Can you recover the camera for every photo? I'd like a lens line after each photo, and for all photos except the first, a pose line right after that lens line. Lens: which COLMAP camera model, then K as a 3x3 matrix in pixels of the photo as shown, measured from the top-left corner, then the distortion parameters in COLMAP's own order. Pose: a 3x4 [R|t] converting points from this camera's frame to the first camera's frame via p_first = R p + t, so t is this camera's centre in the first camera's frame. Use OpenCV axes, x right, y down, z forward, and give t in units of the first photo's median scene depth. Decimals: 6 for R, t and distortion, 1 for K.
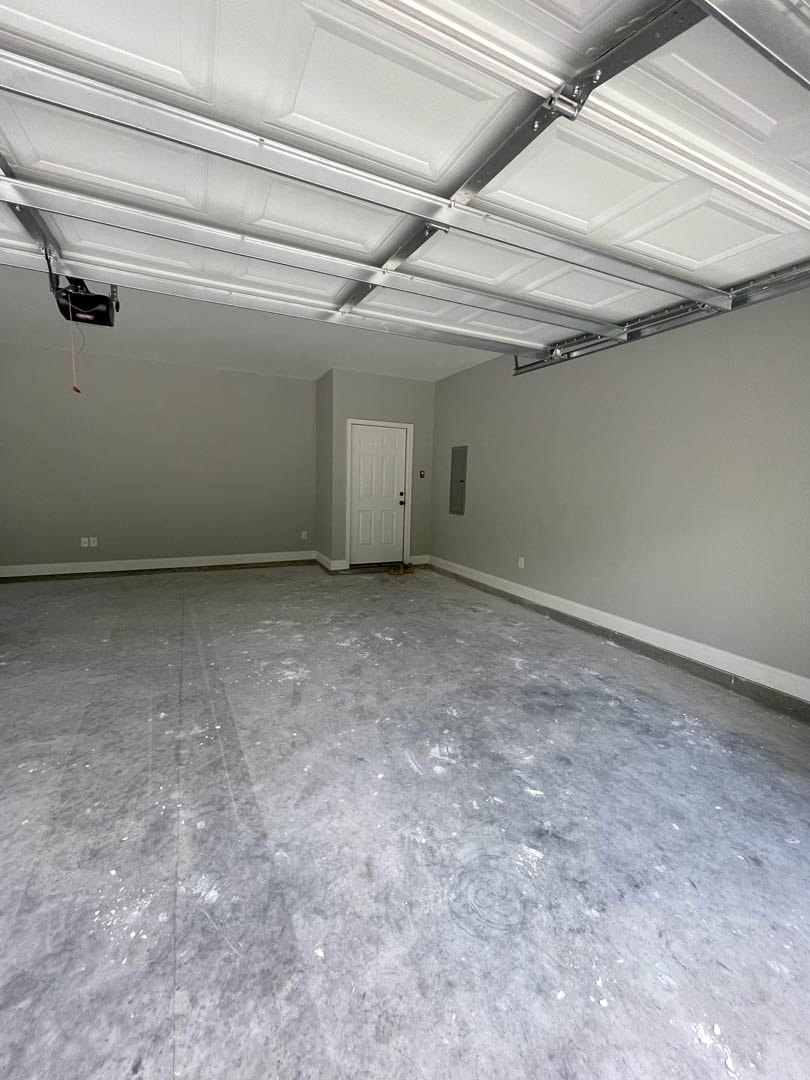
lens RADIAL K [[435.6, 0, 401.6], [0, 435.6, 533.2], [0, 0, 1]] dist [0.001570, 0.000419]
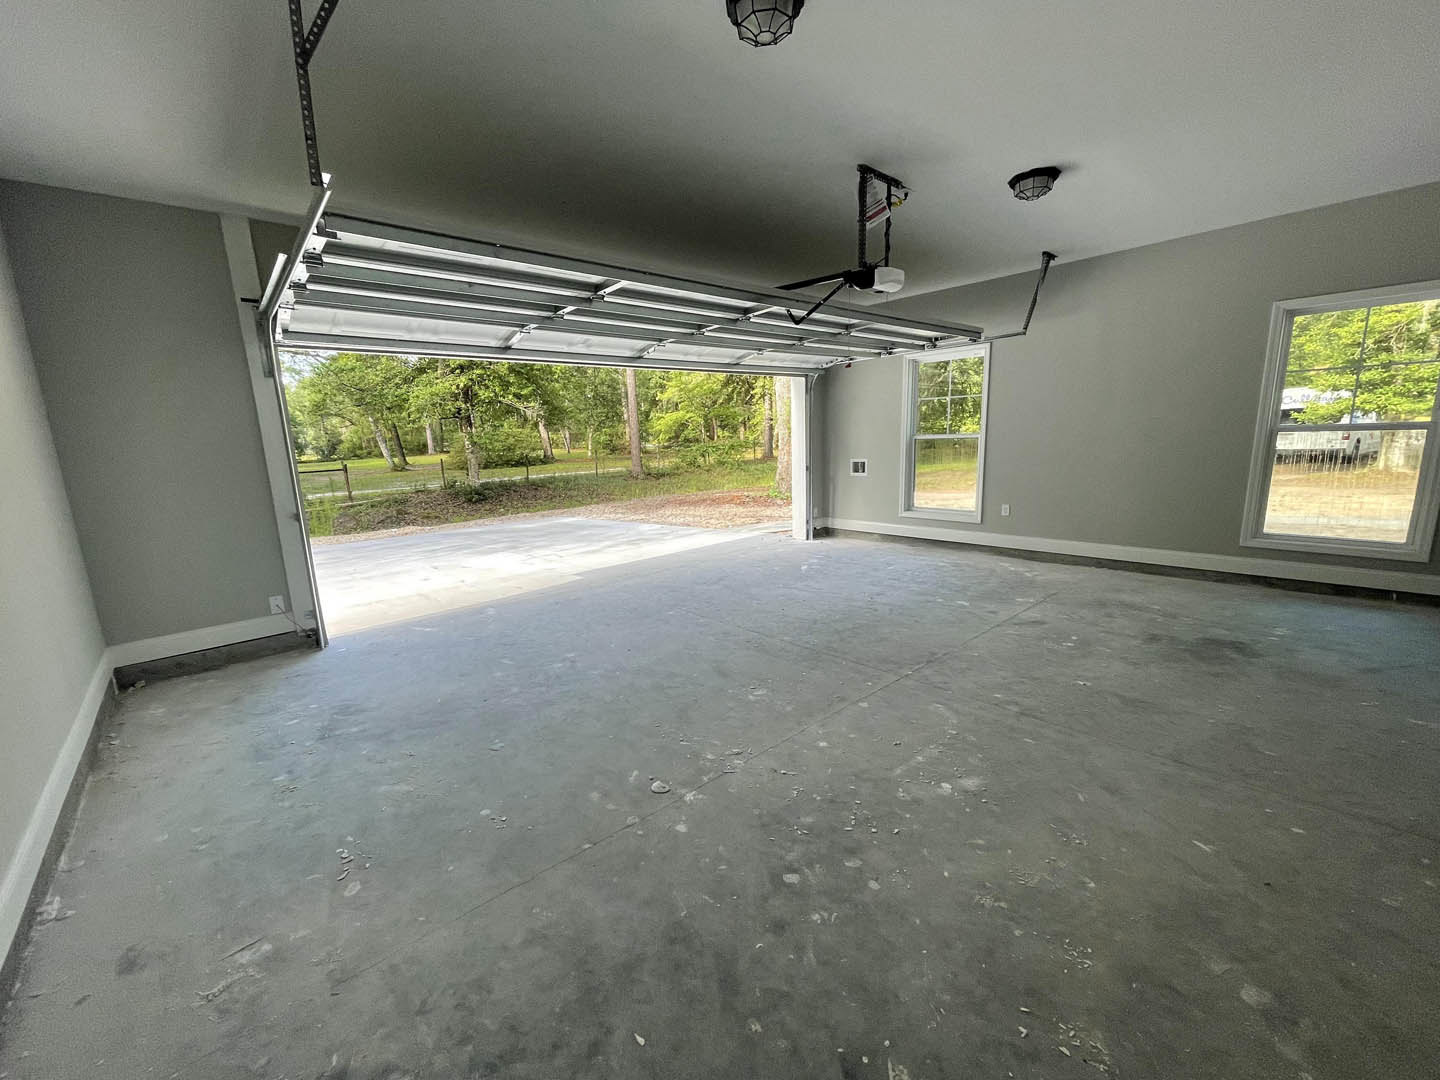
lens RADIAL K [[580.8, 0, 715.0], [0, 580.8, 547.4], [0, 0, 1]] dist [0.001570, 0.000419]
pose [[-0.962942, 0.060845, -0.262755, 0.064821], [-0.020349, 0.955054, 0.295732, -0.192012], [0.268939, 0.290120, -0.918424, 1.579259]]
